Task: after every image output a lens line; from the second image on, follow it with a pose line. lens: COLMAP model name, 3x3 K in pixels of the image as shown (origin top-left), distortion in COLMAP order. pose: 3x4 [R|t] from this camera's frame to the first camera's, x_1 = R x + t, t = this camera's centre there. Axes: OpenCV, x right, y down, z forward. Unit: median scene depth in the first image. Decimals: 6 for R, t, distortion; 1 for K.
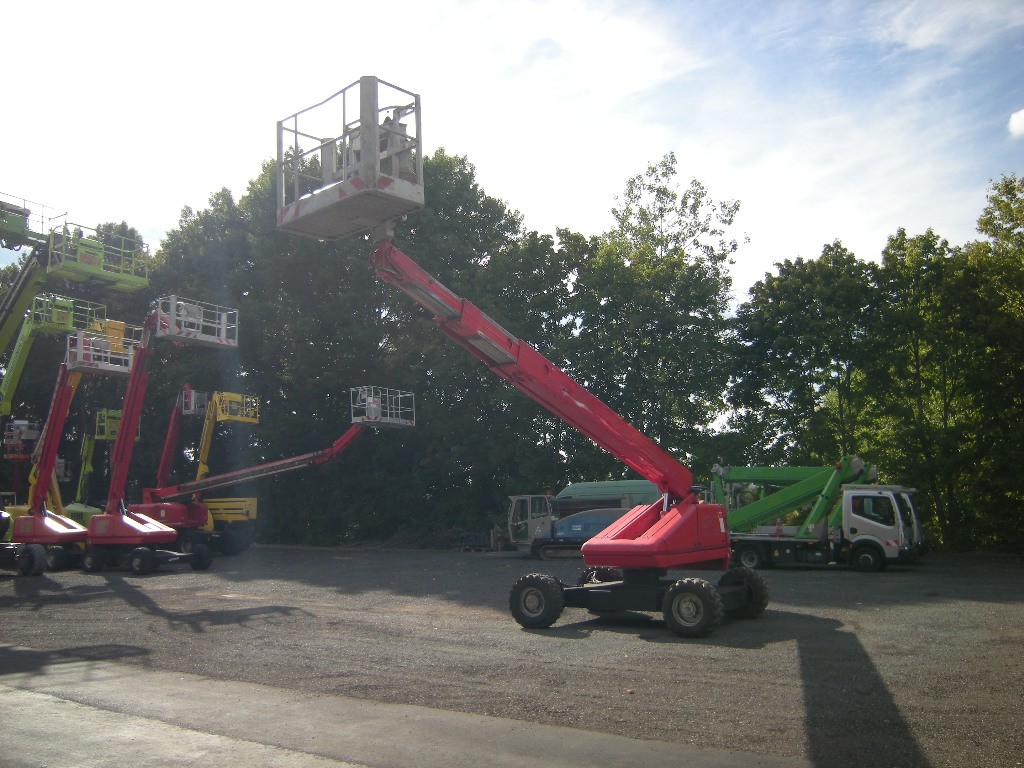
lens RADIAL K [[833.7, 0, 494.0], [0, 833.7, 383.6], [0, 0, 1]] dist [-0.108613, 0.016098]
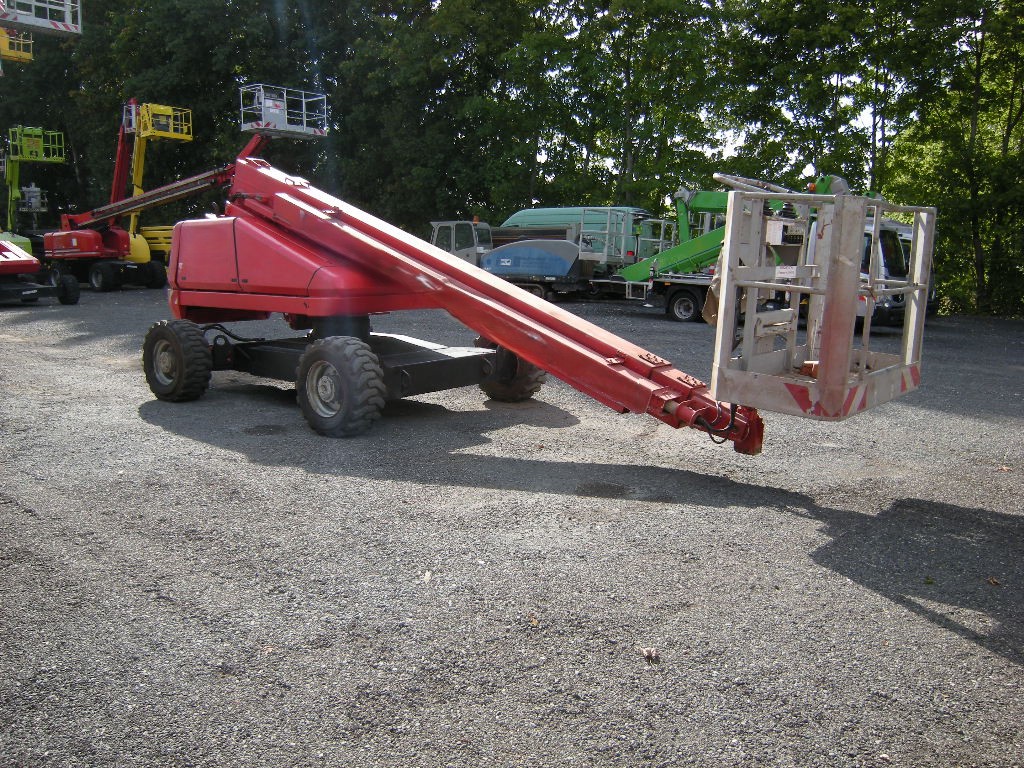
lens RADIAL K [[833.7, 0, 494.0], [0, 833.7, 383.6], [0, 0, 1]] dist [-0.108613, 0.016098]
pose [[0.995607, 0.038364, -0.085414, 0.140259], [-0.010536, 0.952318, 0.304926, 0.032845], [0.093039, -0.302686, 0.948538, 0.160717]]
